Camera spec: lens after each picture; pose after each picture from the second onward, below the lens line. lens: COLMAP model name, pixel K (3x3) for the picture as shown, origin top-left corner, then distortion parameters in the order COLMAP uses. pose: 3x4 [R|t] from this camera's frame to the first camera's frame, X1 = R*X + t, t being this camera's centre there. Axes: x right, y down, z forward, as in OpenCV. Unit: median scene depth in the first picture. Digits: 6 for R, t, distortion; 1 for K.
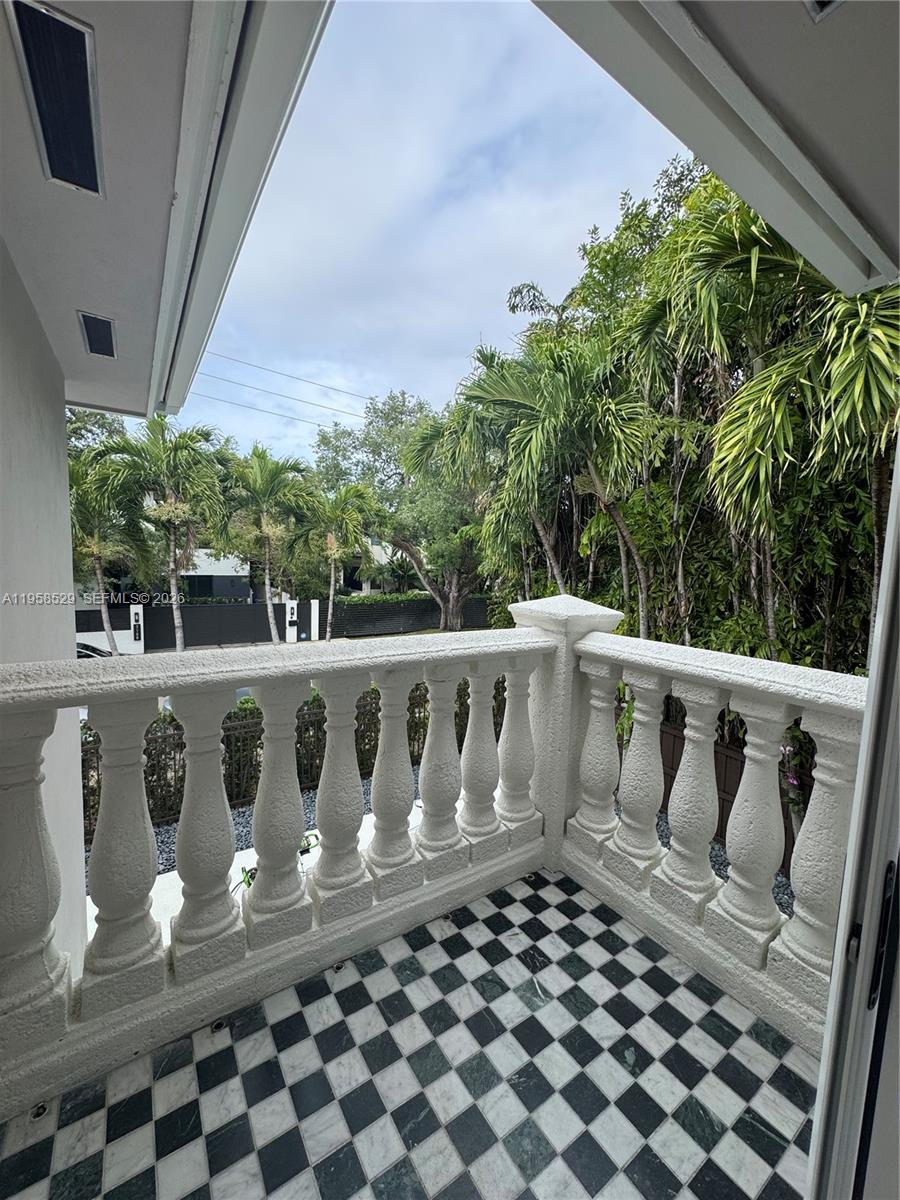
lens RADIAL K [[479.3, 0, 452.1], [0, 479.3, 599.7], [0, 0, 1]] dist [-0.002778, 0.000454]
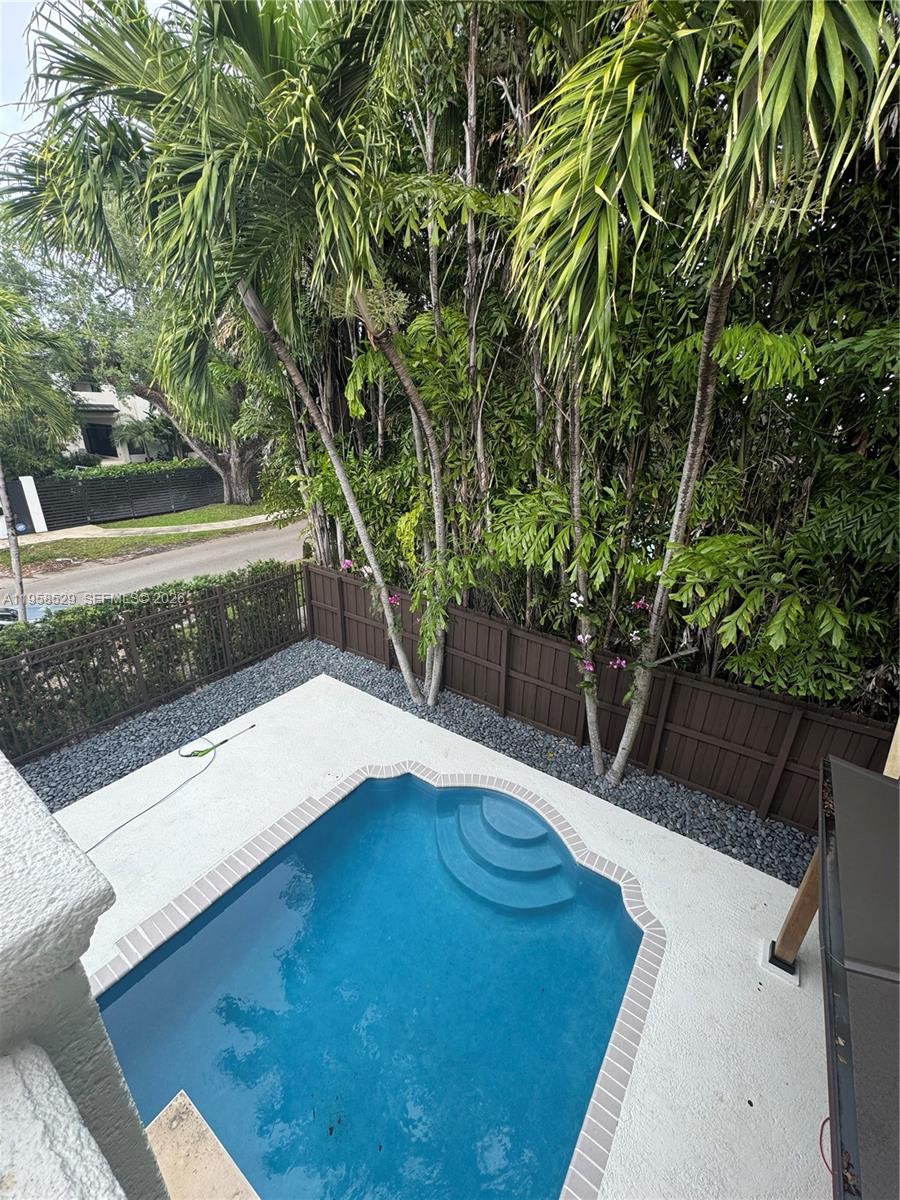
lens RADIAL K [[480.9, 0, 450.5], [0, 480.9, 596.7], [0, 0, 1]] dist [-0.001441, 0.000074]
pose [[0.931655, -0.137020, 0.336518, 0.128668], [0.036837, 0.957016, 0.287686, -0.034466], [-0.361472, -0.255628, 0.896656, 0.235390]]
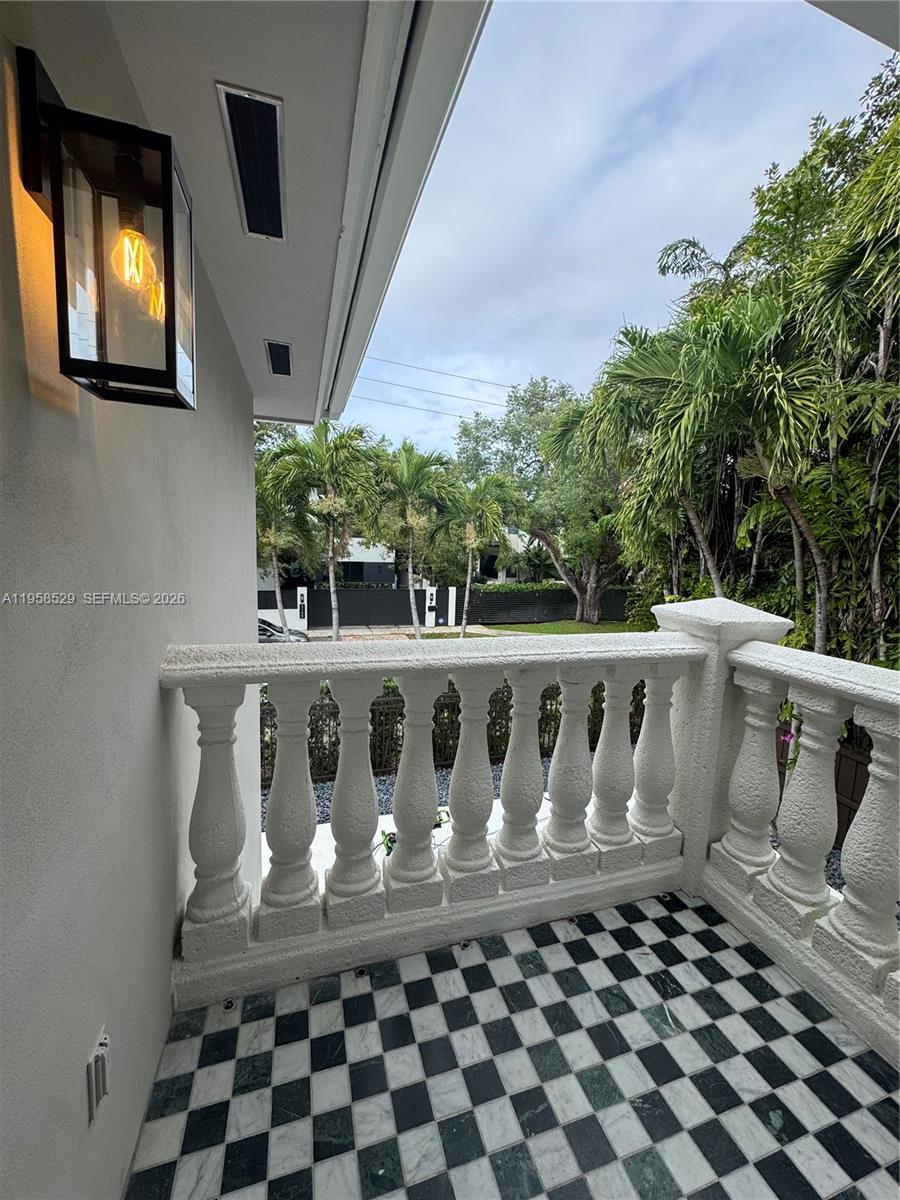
lens RADIAL K [[479.3, 0, 452.1], [0, 479.3, 599.7], [0, 0, 1]] dist [-0.002778, 0.000454]
pose [[0.960785, 0.034992, -0.275076, -0.000094], [-0.028275, 0.999198, 0.028347, -0.005142], [0.275848, -0.019458, 0.961004, -0.002236]]
